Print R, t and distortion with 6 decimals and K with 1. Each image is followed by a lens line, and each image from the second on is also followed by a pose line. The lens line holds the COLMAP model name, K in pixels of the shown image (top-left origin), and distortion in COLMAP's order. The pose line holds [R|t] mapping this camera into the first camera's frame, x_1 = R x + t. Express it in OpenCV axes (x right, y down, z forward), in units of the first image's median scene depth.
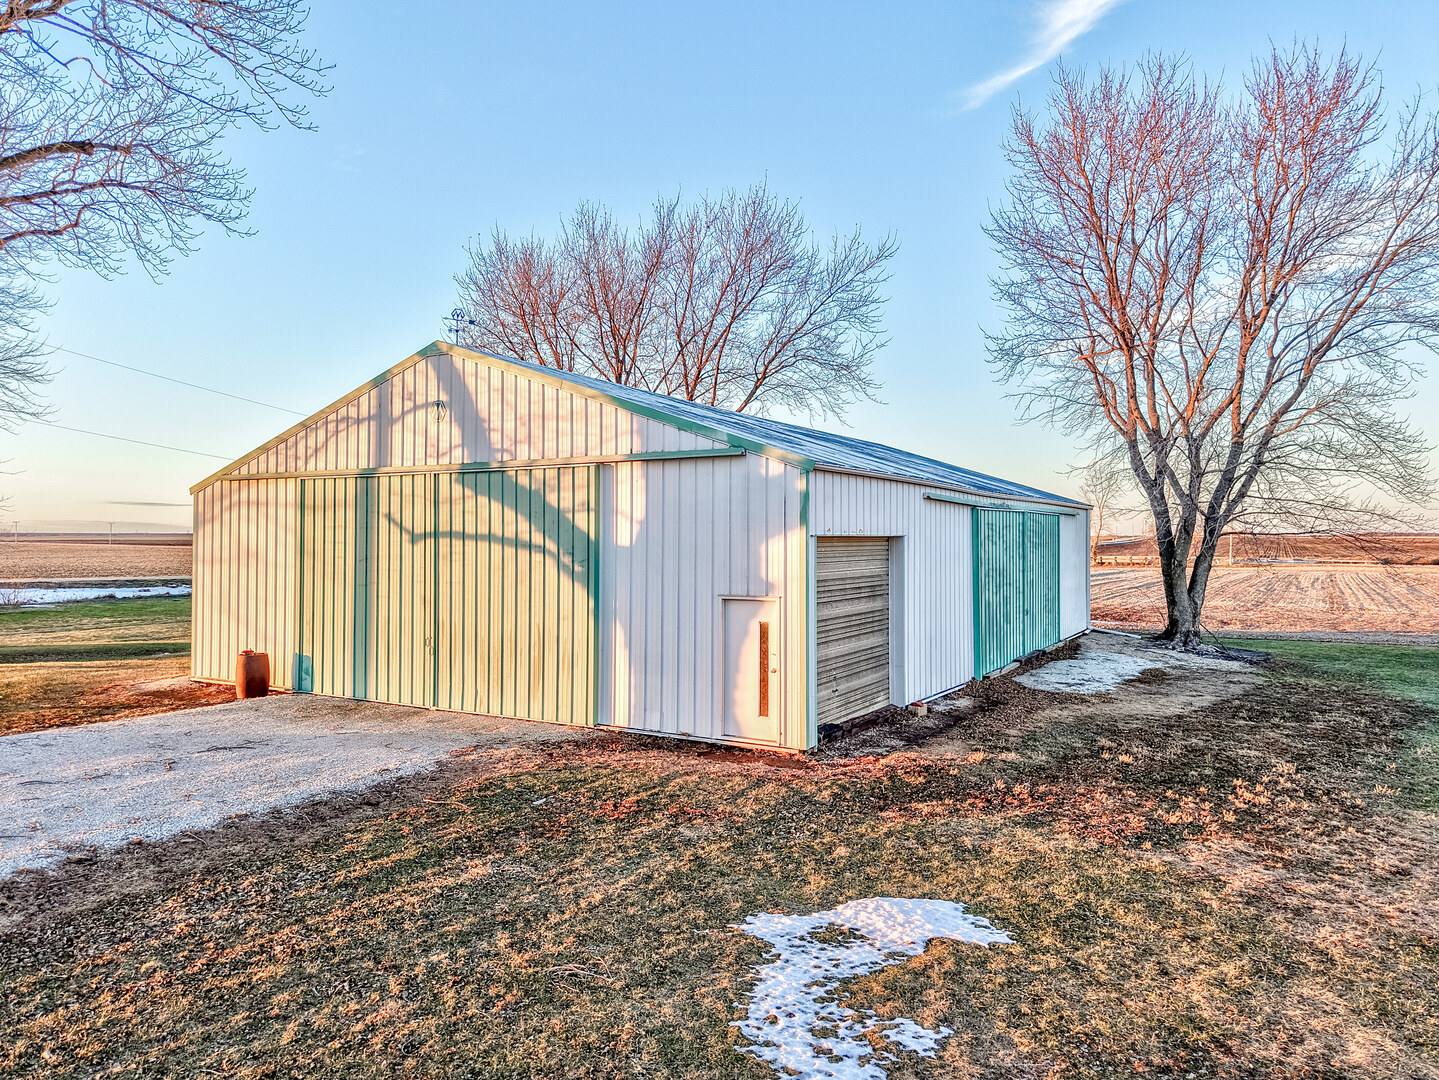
lens RADIAL K [[1005.4, 0, 719.5], [0, 1005.4, 540.0], [0, 0, 1]] dist [0.034673, -0.002796]
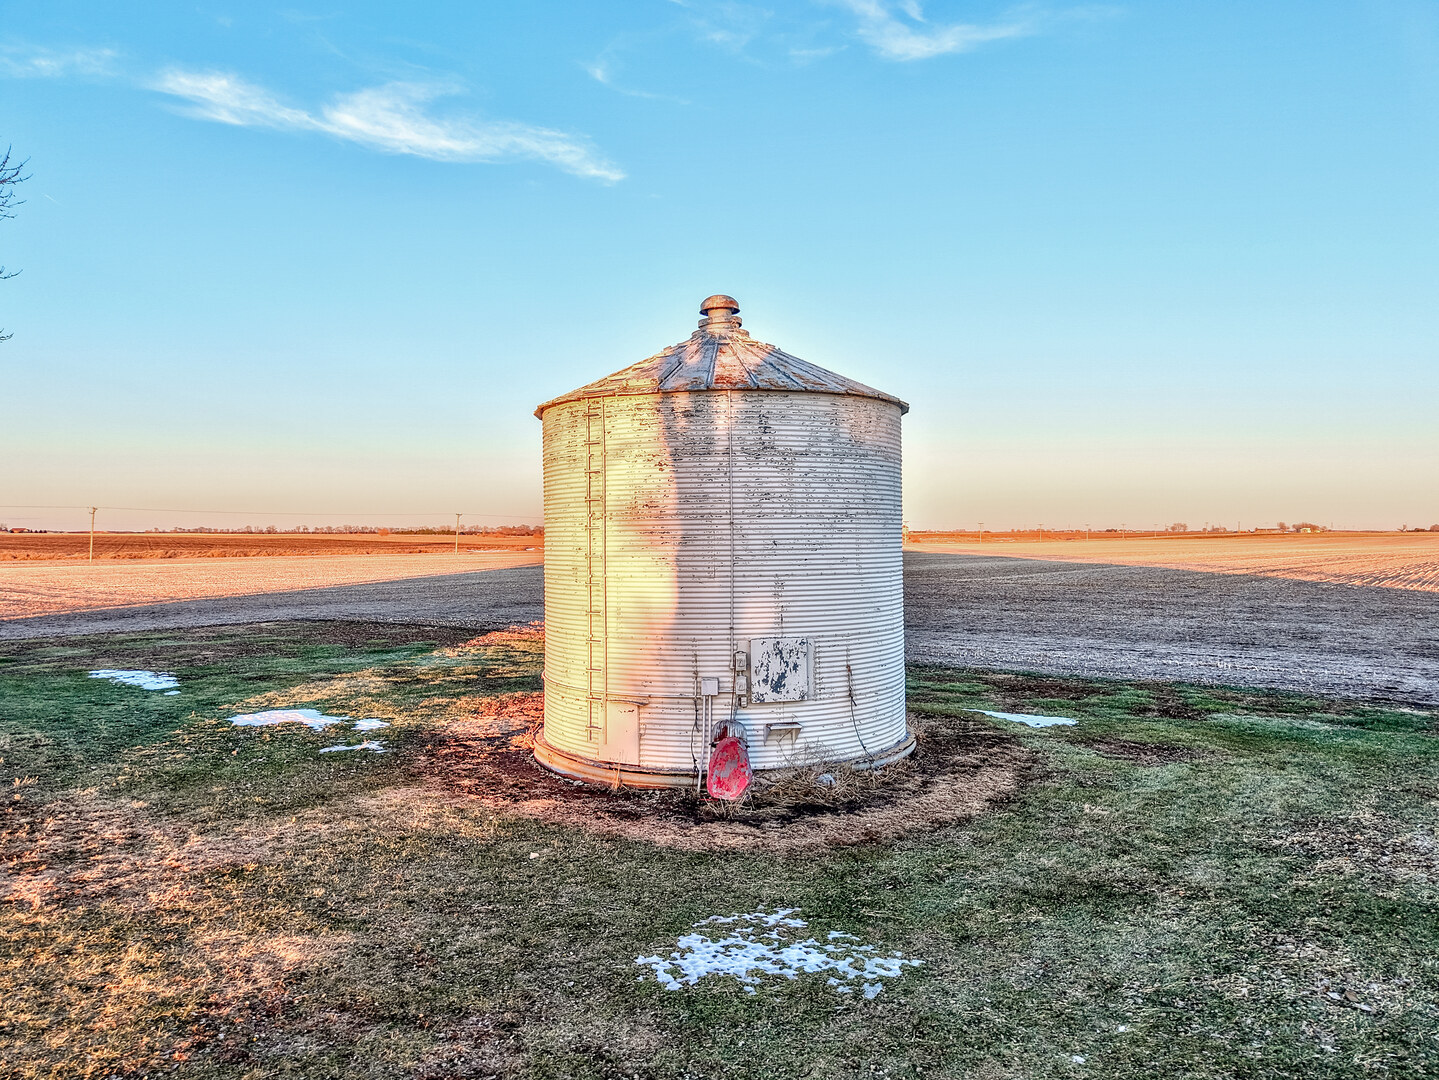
lens RADIAL K [[1005.4, 0, 719.5], [0, 1005.4, 540.0], [0, 0, 1]] dist [0.034673, -0.002796]
pose [[0.131160, -0.003588, 0.991355, -0.459206], [0.003360, 0.999989, 0.003175, 0.002158], [-0.991355, 0.002915, 0.131171, 0.294994]]
